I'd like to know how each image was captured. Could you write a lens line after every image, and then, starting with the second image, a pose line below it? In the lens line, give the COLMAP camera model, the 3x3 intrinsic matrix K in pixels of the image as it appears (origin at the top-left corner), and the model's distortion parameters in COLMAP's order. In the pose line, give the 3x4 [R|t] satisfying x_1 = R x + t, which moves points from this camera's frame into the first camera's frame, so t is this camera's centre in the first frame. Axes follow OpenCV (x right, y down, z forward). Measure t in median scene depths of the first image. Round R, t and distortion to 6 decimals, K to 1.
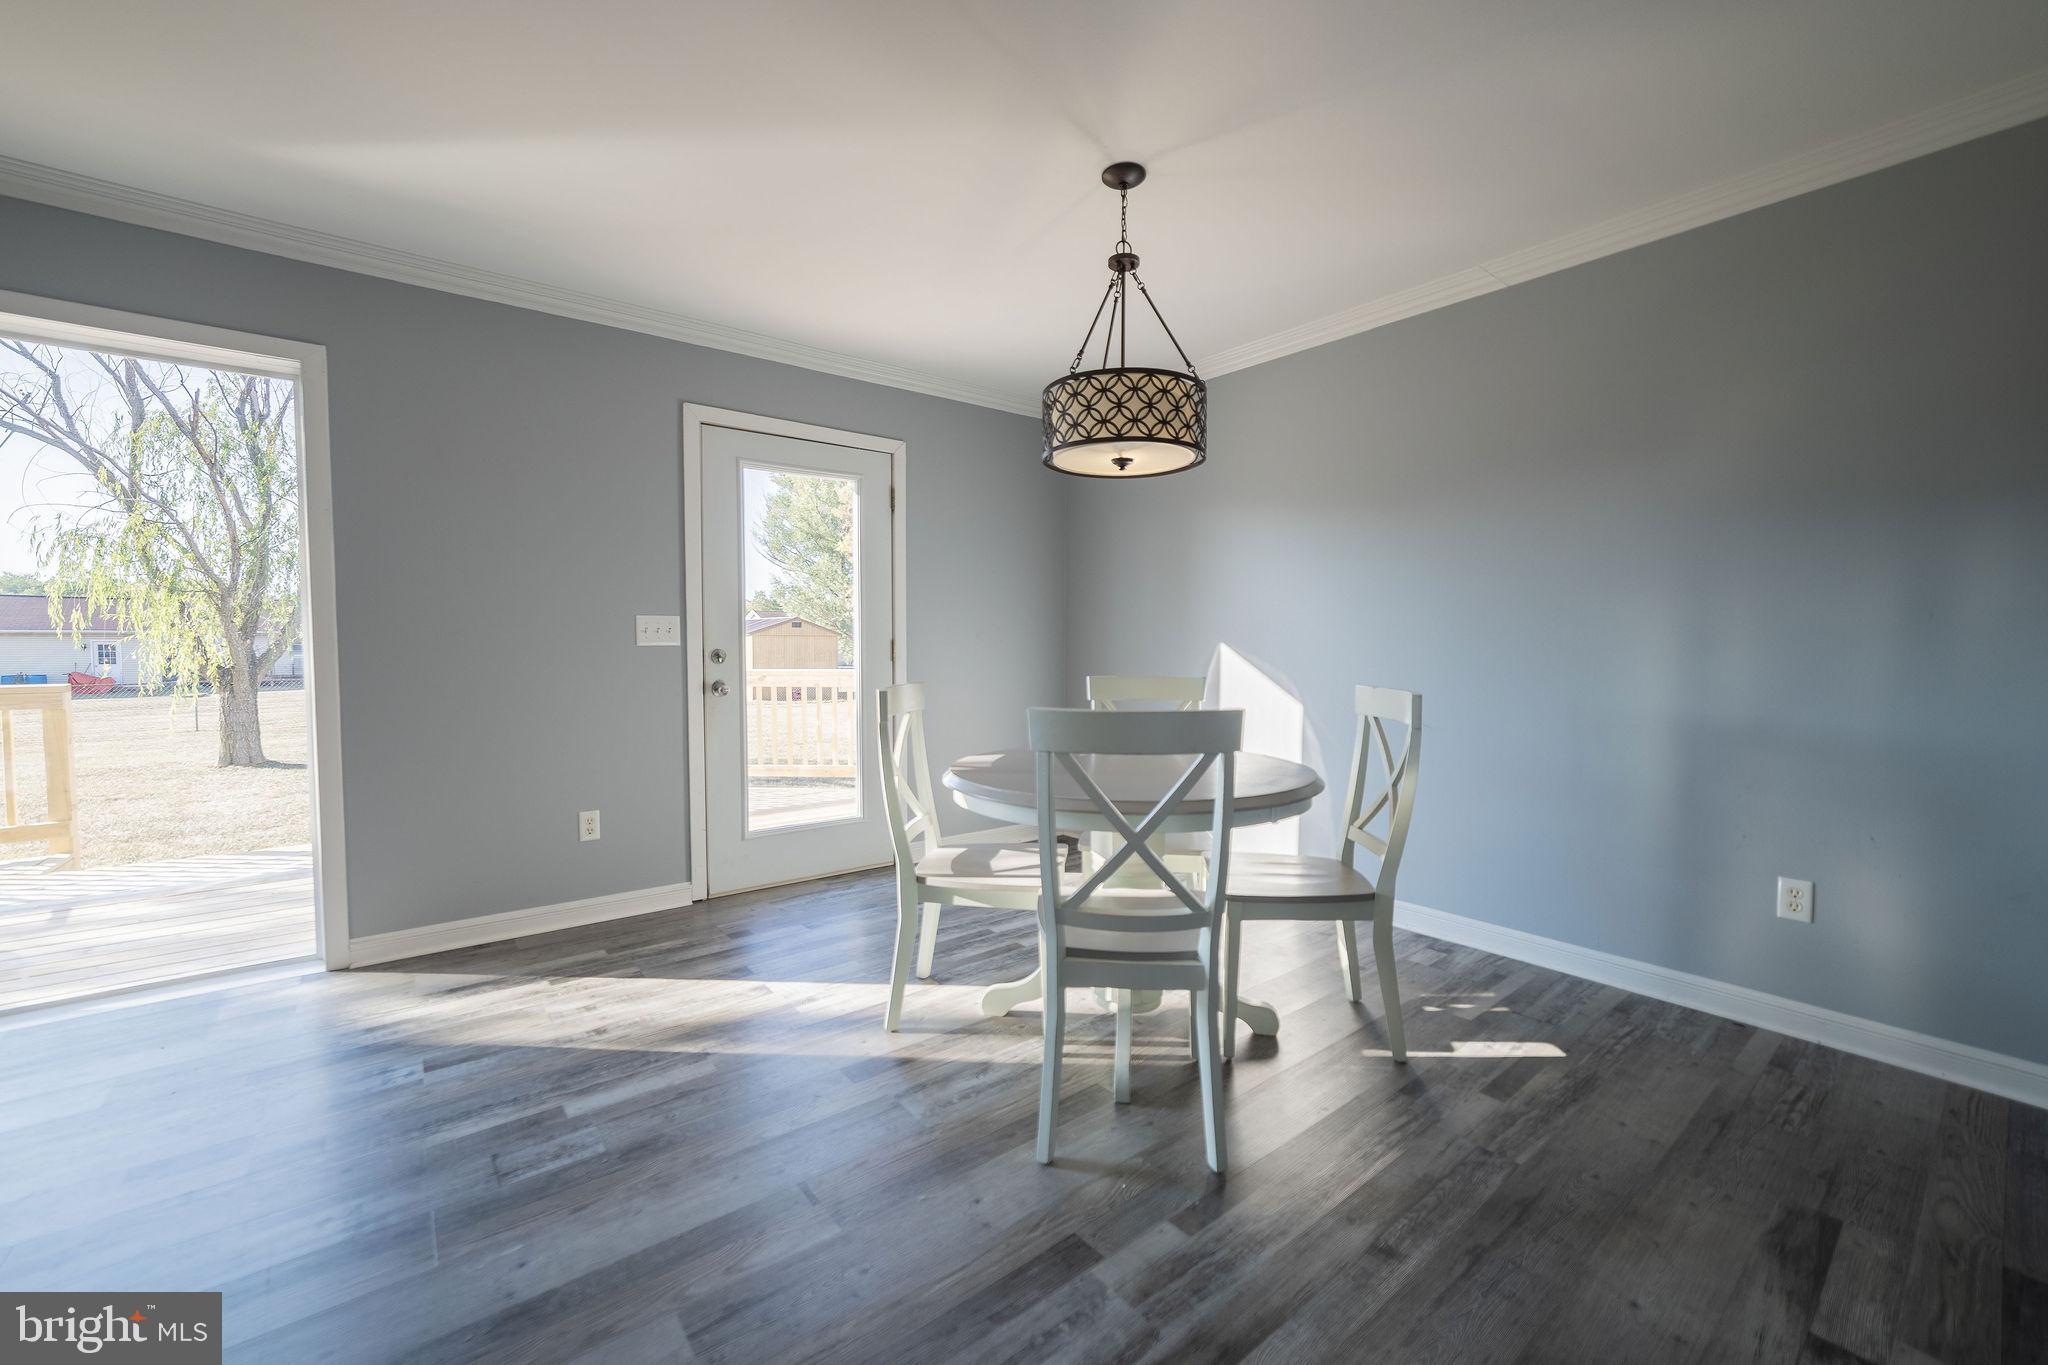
lens RADIAL K [[817.3, 0, 1074.2], [0, 817.3, 720.9], [0, 0, 1]] dist [-0.016711, 0.005426]
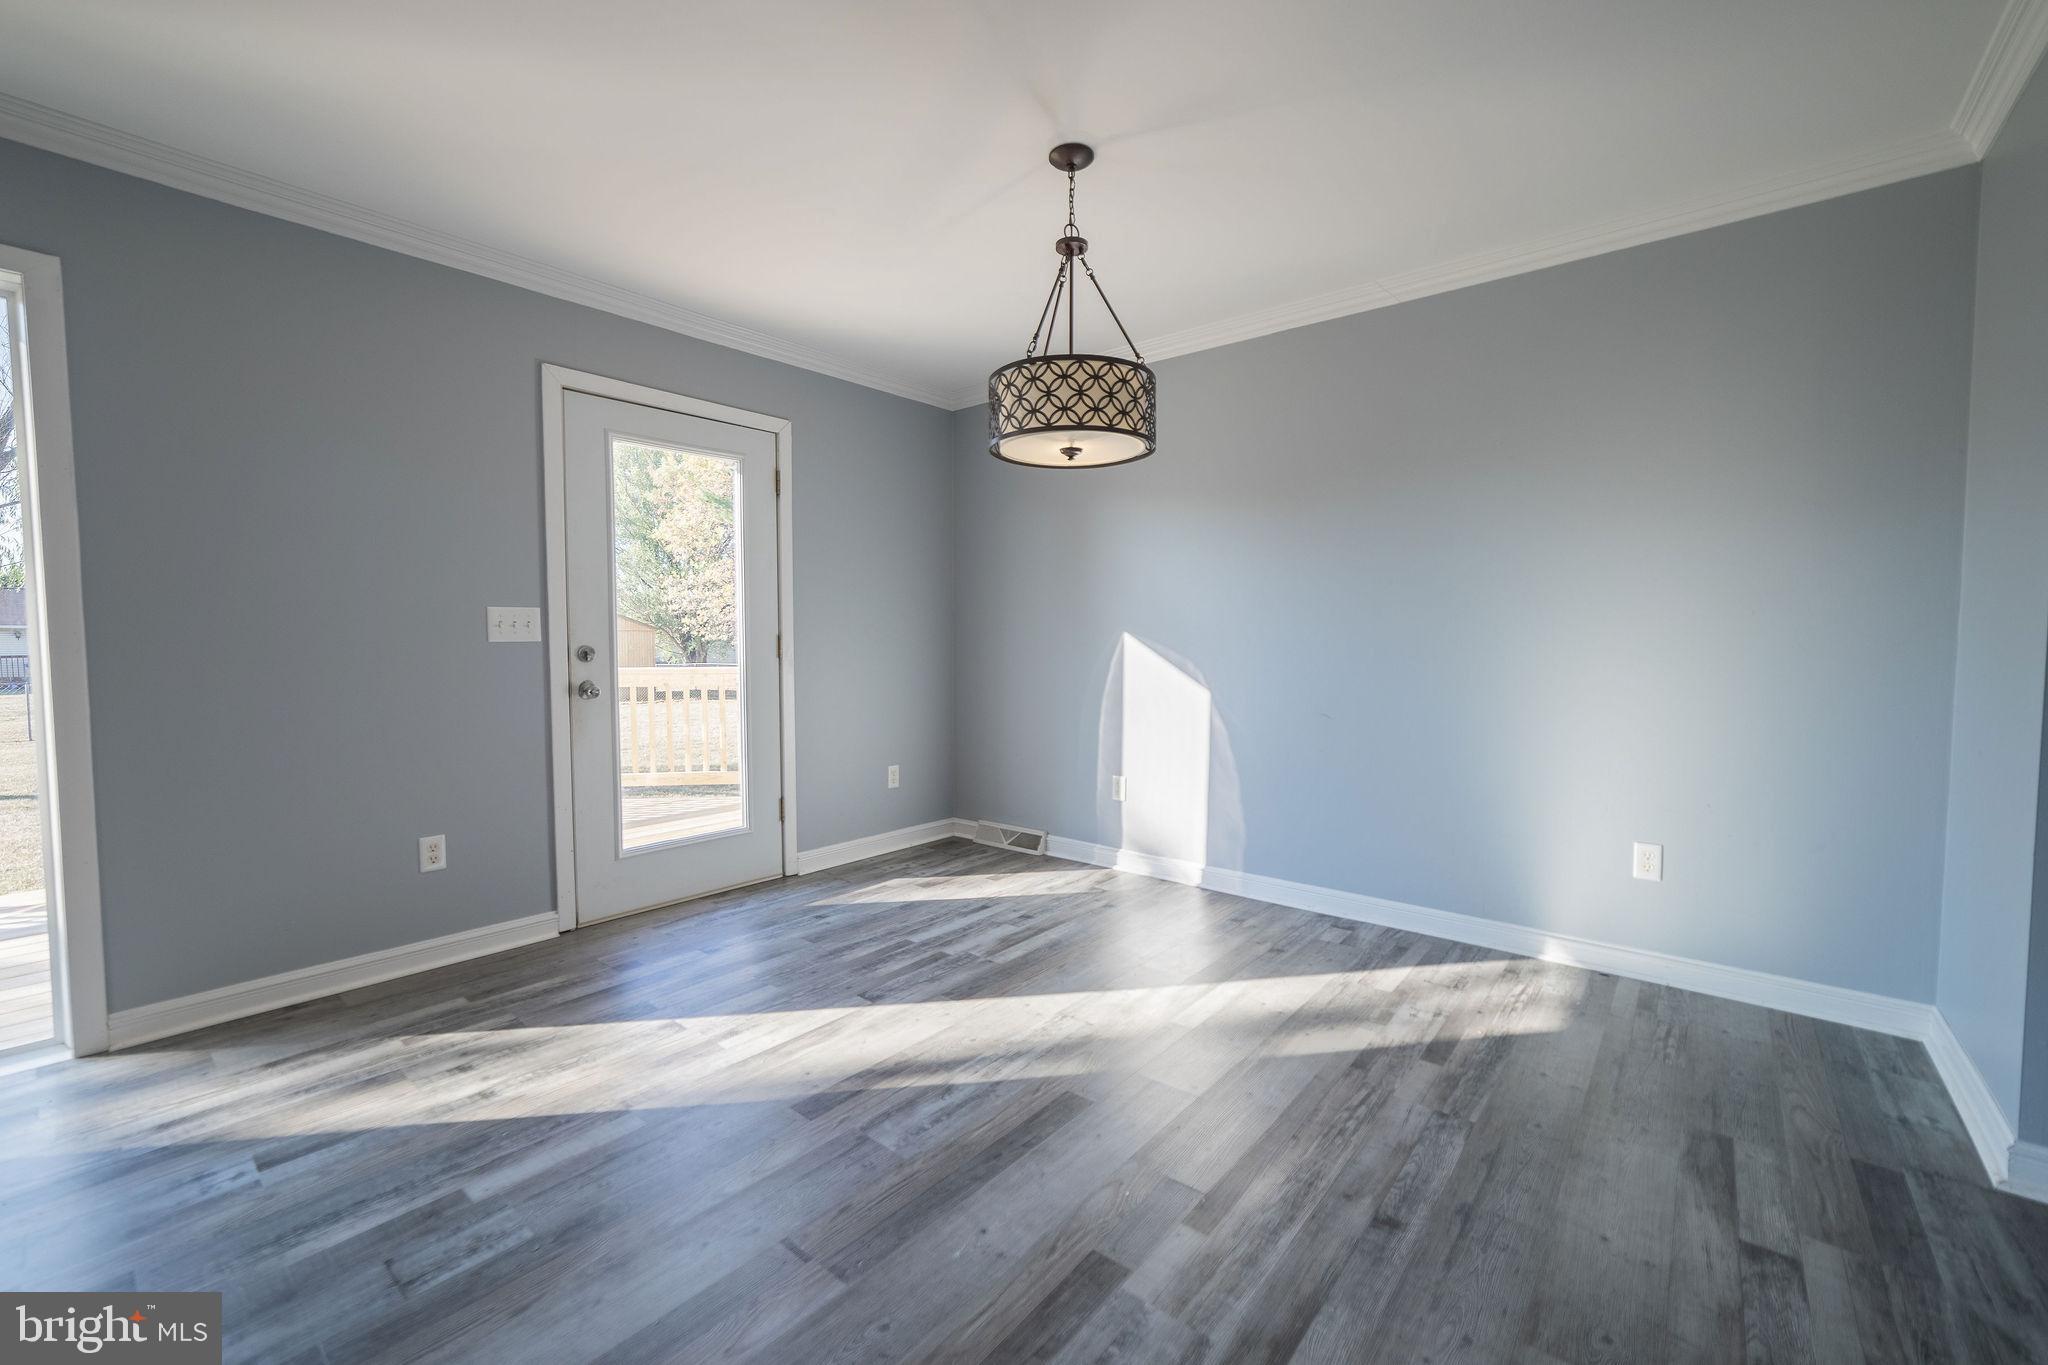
lens RADIAL K [[817.3, 0, 1060.0], [0, 817.3, 721.3], [0, 0, 1]] dist [-0.016711, 0.005426]
pose [[0.979494, -0.022283, 0.200236, -0.167742], [0.020878, 0.999740, 0.009123, -0.005350], [-0.200387, -0.004756, 0.979705, 0.050483]]
